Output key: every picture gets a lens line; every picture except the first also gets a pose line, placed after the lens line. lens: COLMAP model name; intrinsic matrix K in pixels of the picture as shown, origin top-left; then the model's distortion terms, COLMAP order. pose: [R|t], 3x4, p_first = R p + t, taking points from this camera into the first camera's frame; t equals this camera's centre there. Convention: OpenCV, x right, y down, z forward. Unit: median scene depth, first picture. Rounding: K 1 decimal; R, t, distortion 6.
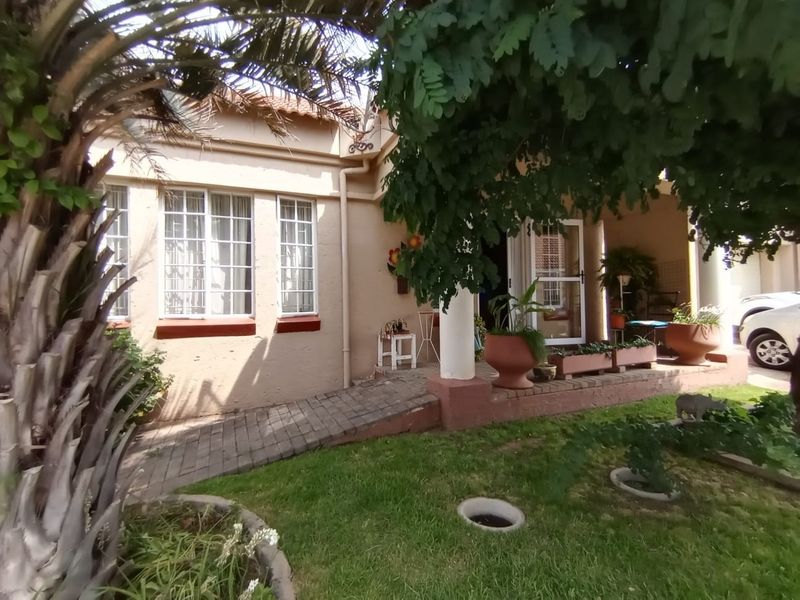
lens RADIAL K [[390.1, 0, 396.0], [0, 390.1, 297.5], [0, 0, 1]] dist [0.014643, -0.014697]
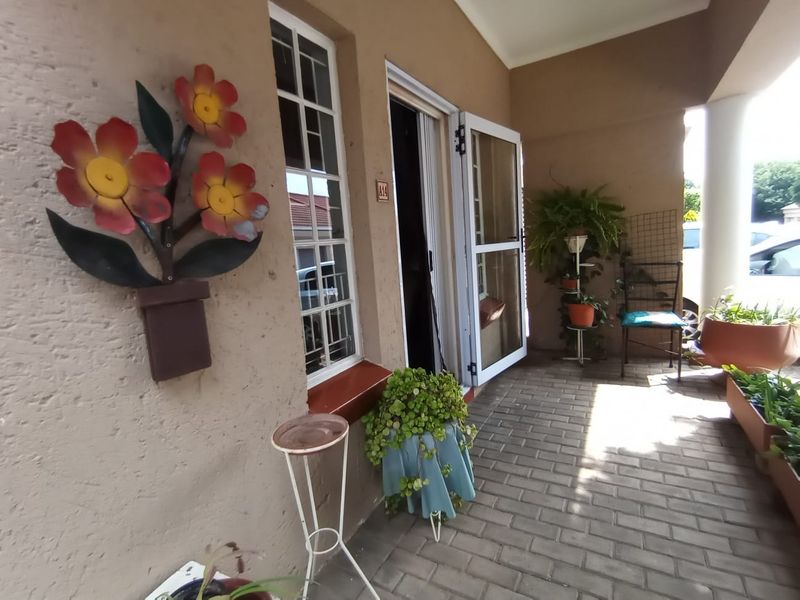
lens RADIAL K [[390.1, 0, 396.0], [0, 390.1, 297.5], [0, 0, 1]] dist [0.014643, -0.014697]
pose [[0.798262, -0.122411, 0.589740, -0.009657], [0.049592, 0.989163, 0.138191, -0.078544], [-0.600266, -0.081066, 0.795682, 0.892711]]
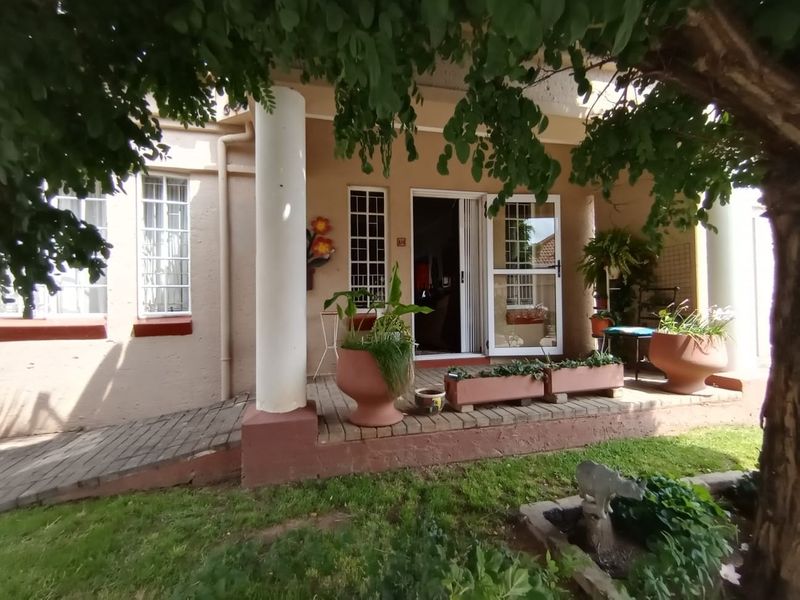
lens RADIAL K [[390.1, 0, 396.0], [0, 390.1, 297.5], [0, 0, 1]] dist [0.014643, -0.014697]
pose [[0.990425, 0.003163, -0.138013, 0.358599], [-0.002385, 0.999980, 0.005801, 0.001206], [0.138029, -0.005416, 0.990413, 0.255847]]
